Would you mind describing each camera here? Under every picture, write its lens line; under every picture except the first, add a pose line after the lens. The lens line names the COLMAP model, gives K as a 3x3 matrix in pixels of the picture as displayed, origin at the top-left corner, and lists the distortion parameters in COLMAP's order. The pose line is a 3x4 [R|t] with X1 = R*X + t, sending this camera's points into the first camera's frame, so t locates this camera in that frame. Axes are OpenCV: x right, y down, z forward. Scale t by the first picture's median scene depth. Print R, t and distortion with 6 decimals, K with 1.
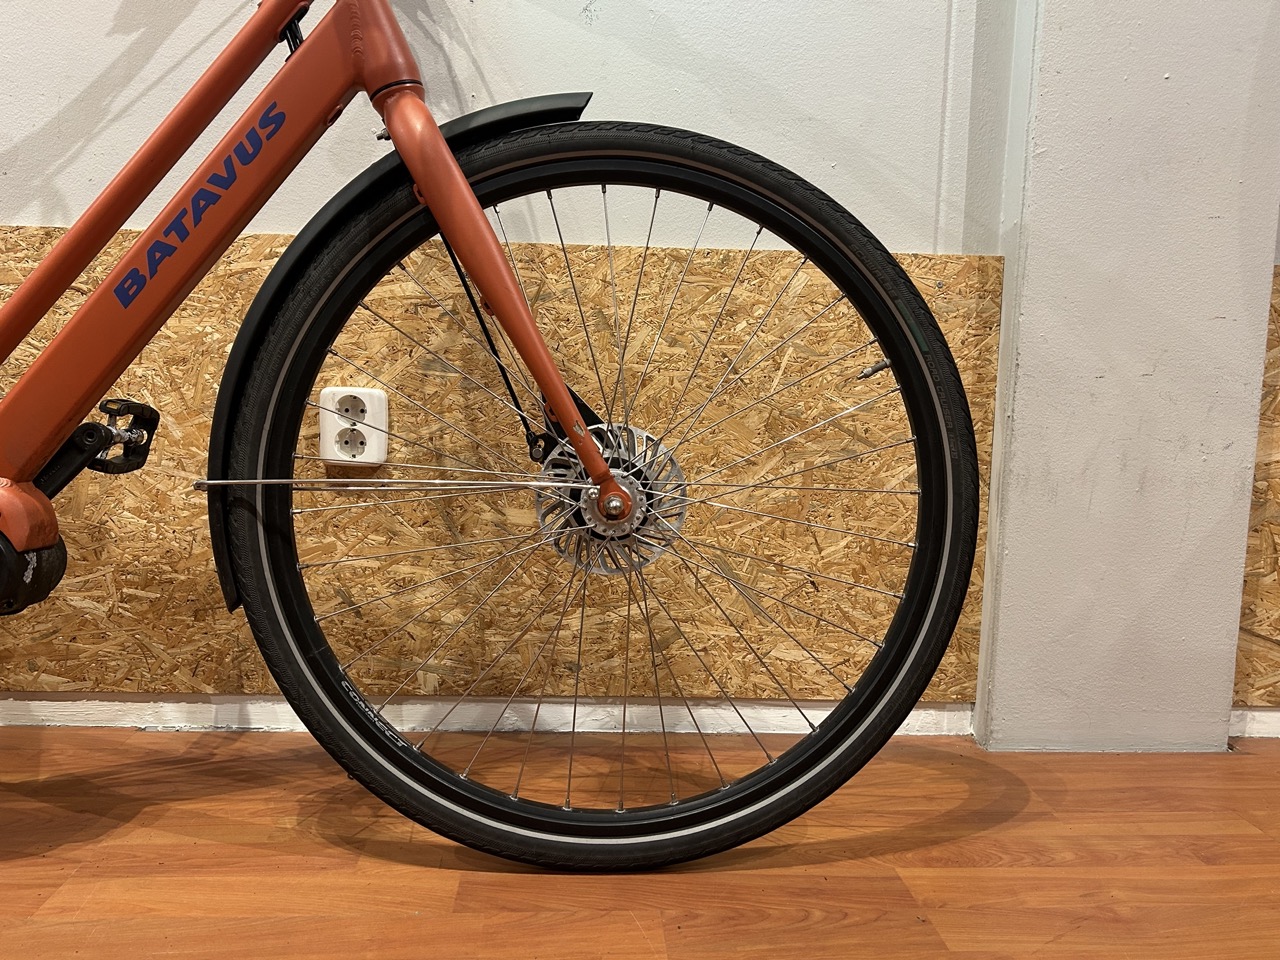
lens RADIAL K [[965.3, 0, 640.0], [0, 965.3, 480.0], [0, 0, 1]] dist [0.064688, -0.074735]
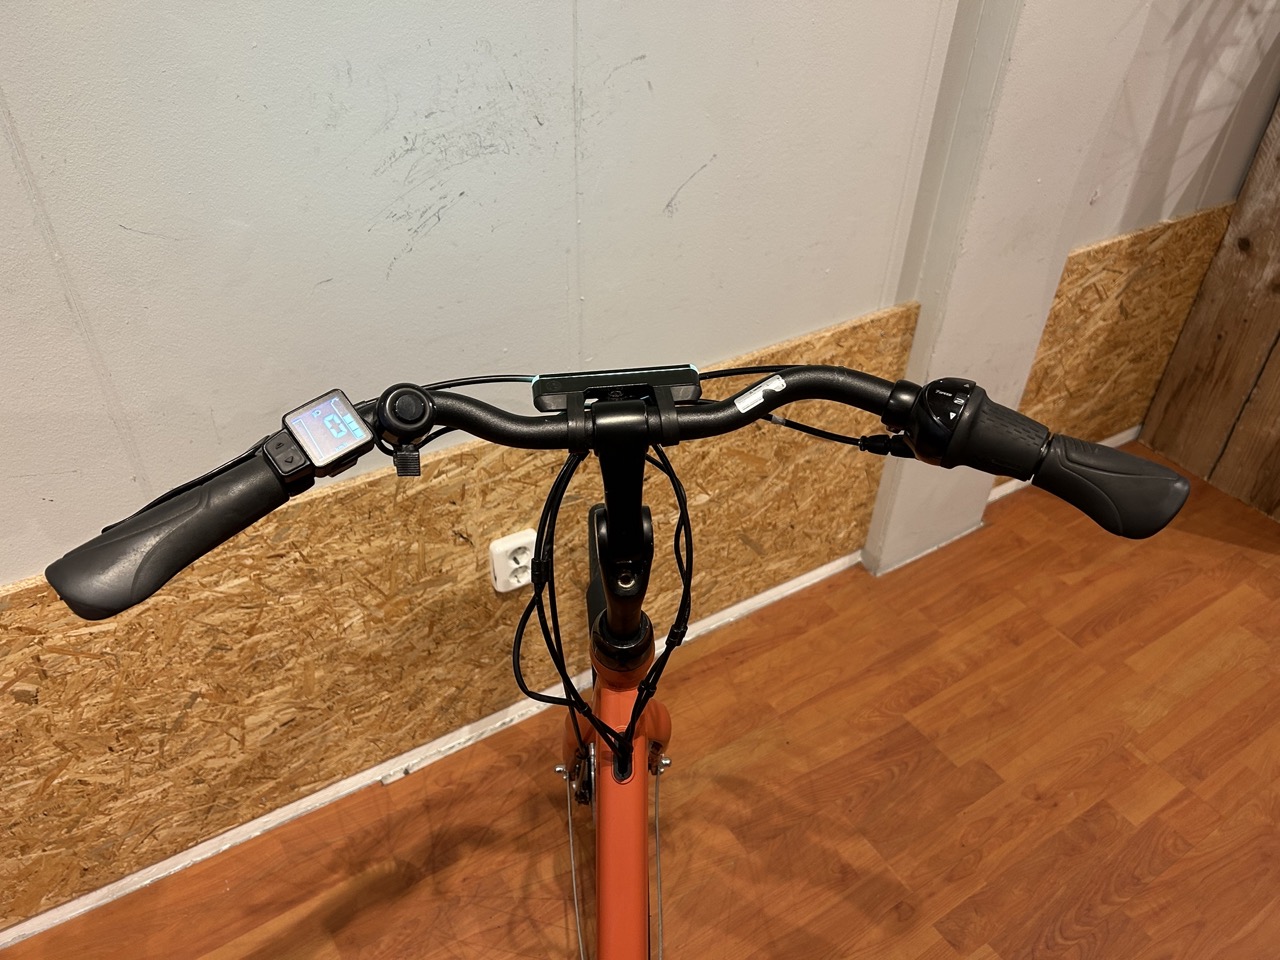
lens RADIAL K [[965.3, 0, 640.0], [0, 965.3, 480.0], [0, 0, 1]] dist [0.064688, -0.074735]
pose [[0.873316, -0.309228, 0.376427, -0.584181], [0.050515, 0.826024, 0.561367, -0.825886], [-0.484528, -0.471235, 0.737001, 0.044552]]
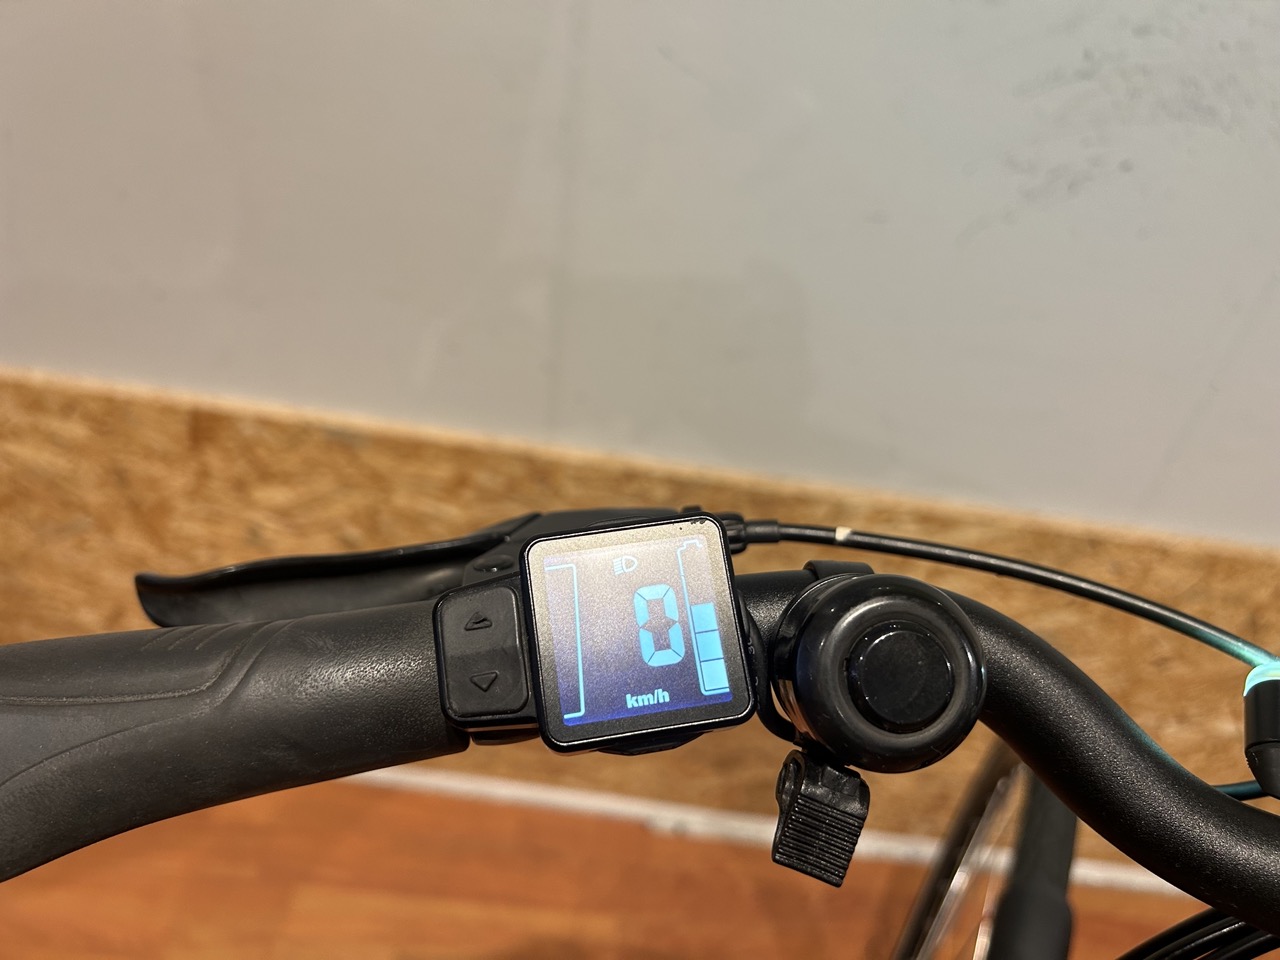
lens RADIAL K [[965.3, 0, 640.0], [0, 965.3, 480.0], [0, 0, 1]] dist [0.064688, -0.074735]
pose [[0.989432, 0.134095, -0.055157, -0.534507], [-0.075686, 0.802112, 0.592358, -0.715277], [0.123674, -0.581924, 0.803785, 0.312785]]
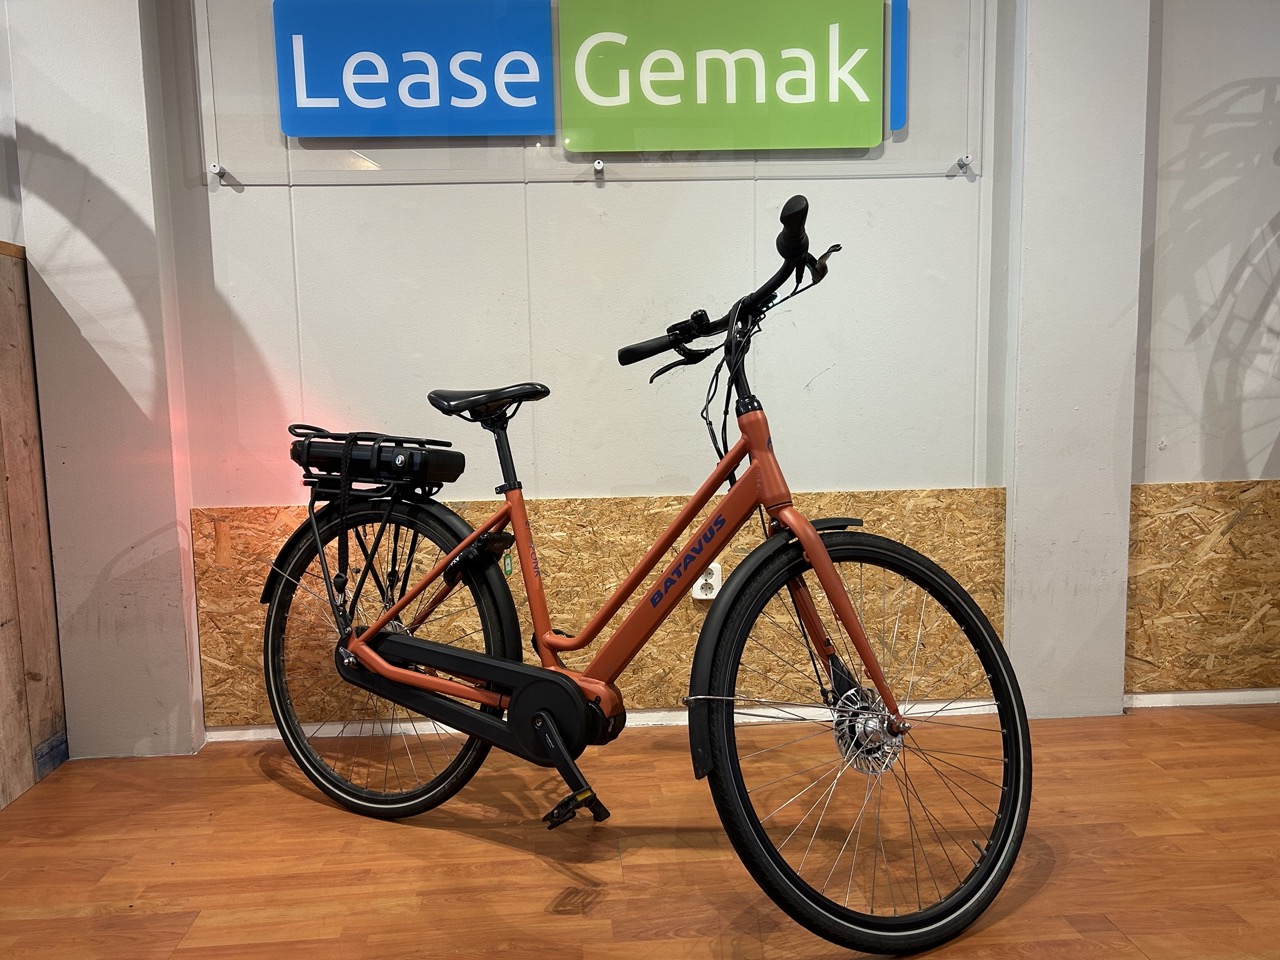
lens RADIAL K [[965.3, 0, 640.0], [0, 965.3, 480.0], [0, 0, 1]] dist [0.064688, -0.074735]
pose [[0.998814, -0.046144, 0.015507, -0.458022], [0.046155, 0.998934, -0.000330, -0.281186], [-0.015476, 0.001045, 0.999880, -1.115293]]
